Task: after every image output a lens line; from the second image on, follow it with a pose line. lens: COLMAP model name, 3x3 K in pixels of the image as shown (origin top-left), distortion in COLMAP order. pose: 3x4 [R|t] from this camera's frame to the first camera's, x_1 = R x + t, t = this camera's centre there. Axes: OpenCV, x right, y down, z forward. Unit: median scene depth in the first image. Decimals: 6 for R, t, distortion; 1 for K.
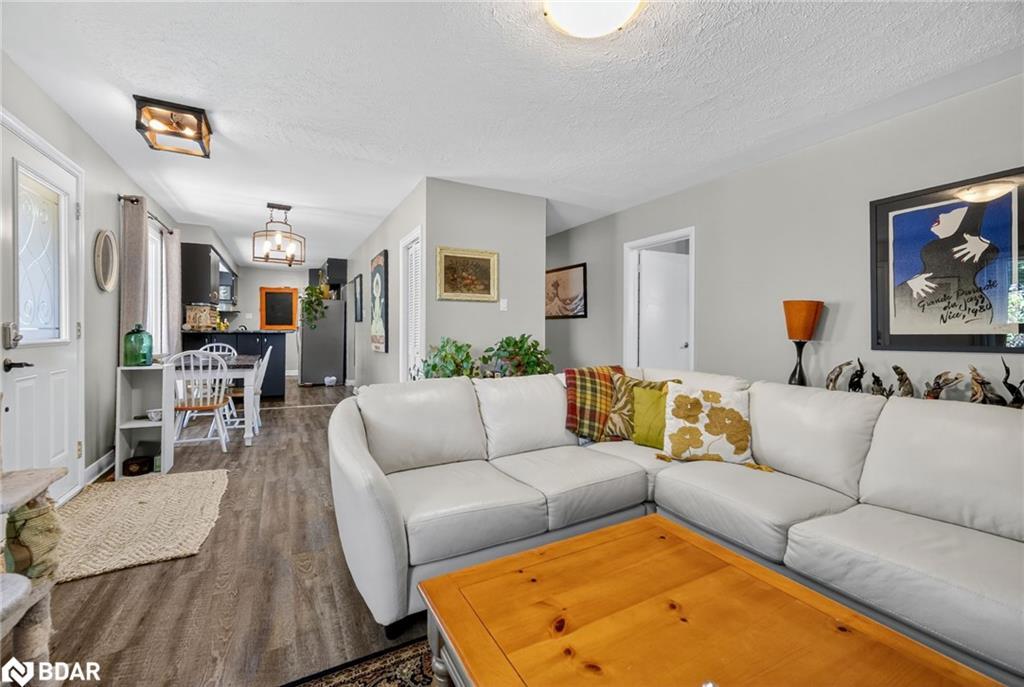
lens RADIAL K [[419.0, 0, 510.5], [0, 419.0, 333.1], [0, 0, 1]] dist [-0.001773, -0.000106]
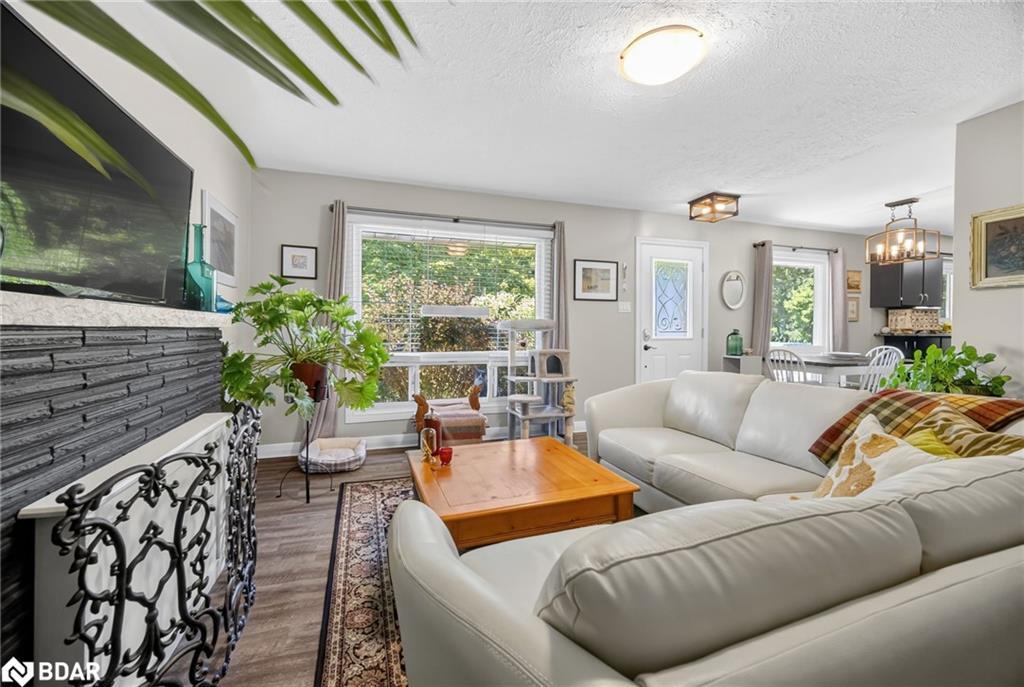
lens RADIAL K [[416.0, 0, 499.8], [0, 416.0, 334.8], [0, 0, 1]] dist [0.000471, 0.000104]
pose [[-0.180223, 0.003301, -0.983620, 0.297220], [-0.012240, 0.999909, 0.005598, 0.001006], [0.983550, 0.013049, -0.180167, 0.156431]]
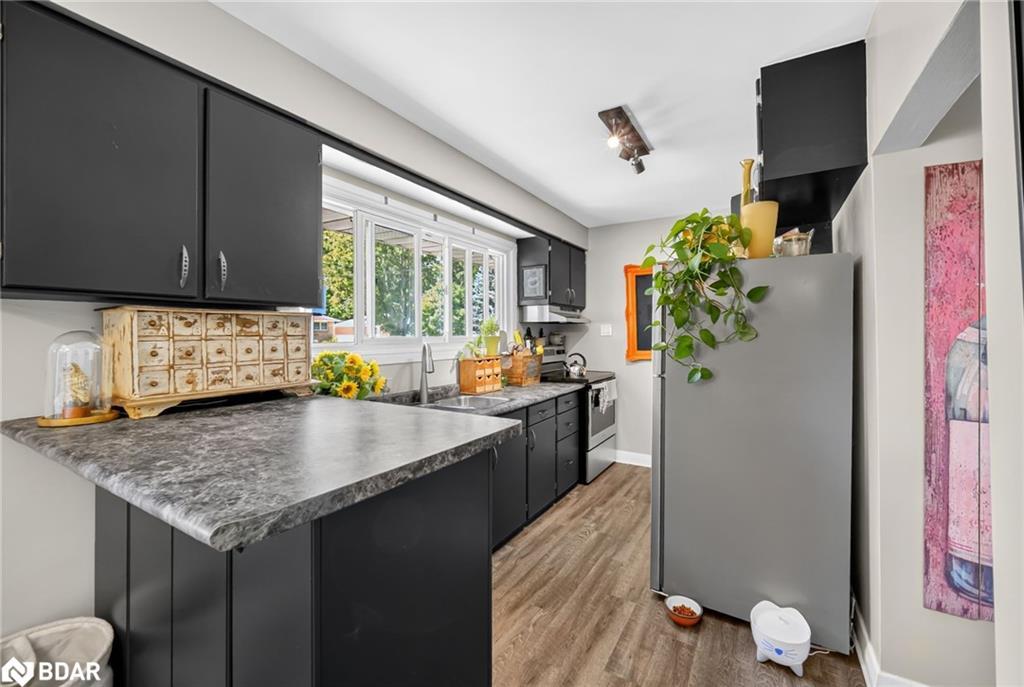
lens RADIAL K [[419.0, 0, 510.5], [0, 419.0, 333.1], [0, 0, 1]] dist [-0.001773, -0.000106]
pose [[0.498435, -0.009623, -0.866874, -0.299921], [-0.003117, 0.999912, -0.012892, -0.035037], [0.866922, 0.009128, 0.498361, 0.746106]]
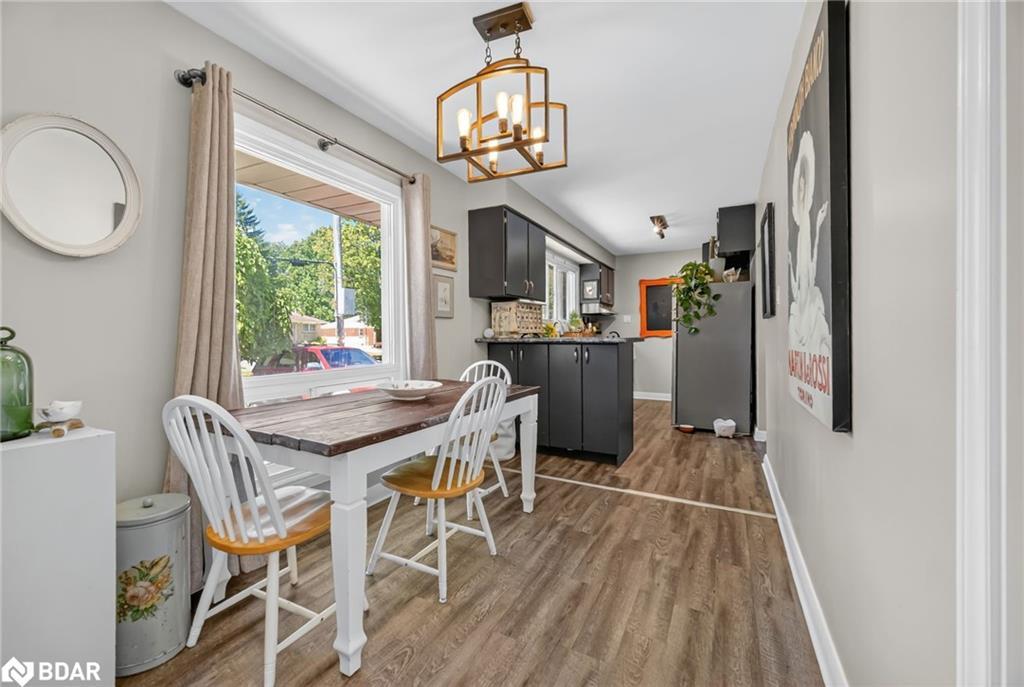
lens RADIAL K [[413.6, 0, 512.0], [0, 413.6, 343.5], [0, 0, 1]] dist [0.000834, 0.000030]
pose [[0.564376, 0.003607, -0.825510, -0.128688], [0.004413, 0.999963, 0.007387, -0.003012], [0.825506, -0.007812, 0.564339, 0.439506]]
